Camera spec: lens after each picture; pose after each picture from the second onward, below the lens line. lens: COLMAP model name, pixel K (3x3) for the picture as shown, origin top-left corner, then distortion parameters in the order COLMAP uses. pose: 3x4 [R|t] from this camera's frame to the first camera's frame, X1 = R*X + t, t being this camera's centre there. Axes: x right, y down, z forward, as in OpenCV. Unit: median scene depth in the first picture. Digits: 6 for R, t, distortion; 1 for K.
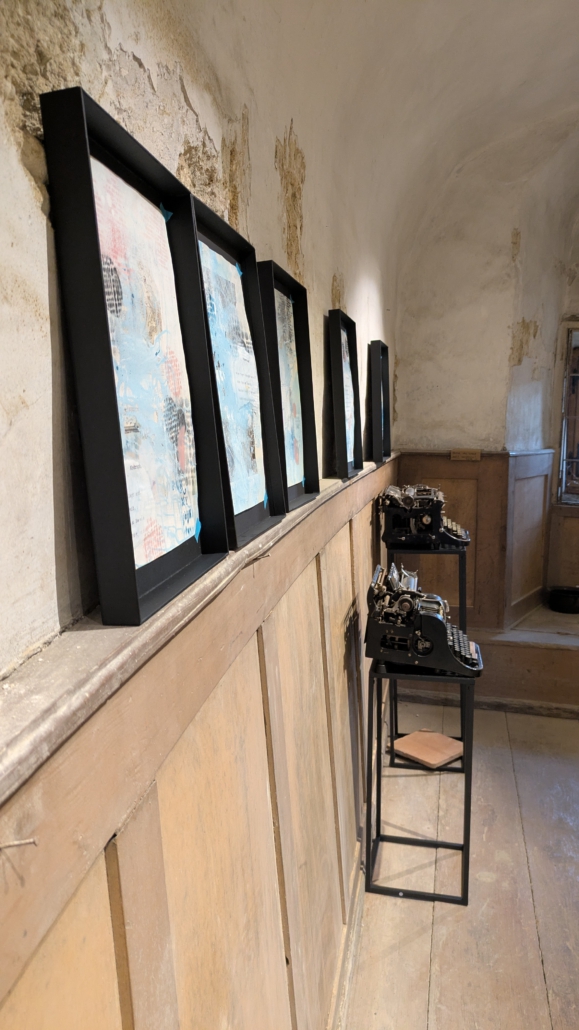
lens RADIAL K [[696.2, 0, 245.7], [0, 696.2, 501.4], [0, 0, 1]] dist [0.001795, -0.000351]
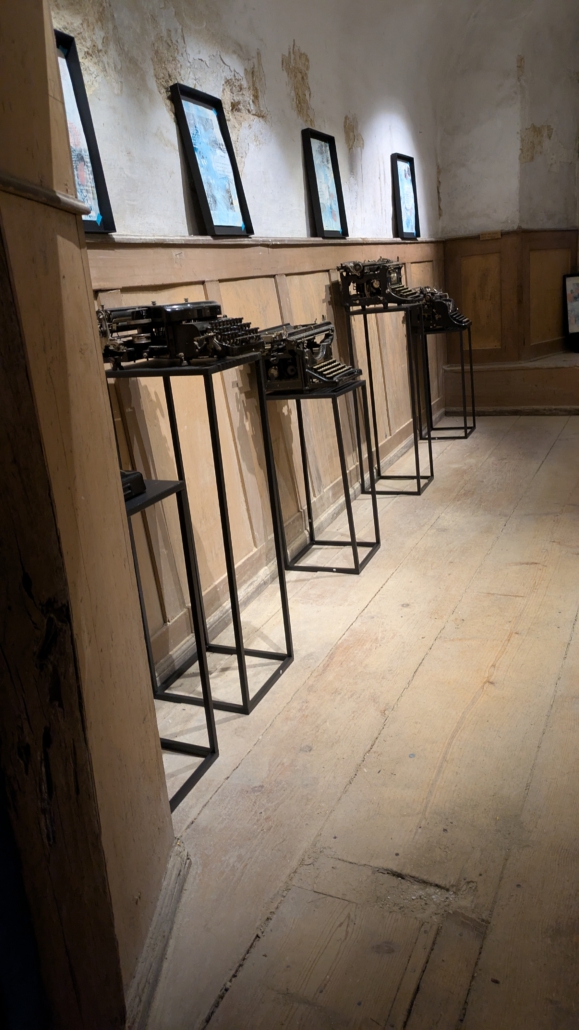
lens RADIAL K [[773.5, 0, 289.5], [0, 773.5, 515.0], [0, 0, 1]] dist [0.003643, -0.011948]
pose [[0.977054, -0.036876, -0.209773, 0.236396], [0.069804, 0.985943, 0.151804, 0.230715], [0.201226, -0.162964, 0.965894, -0.688702]]
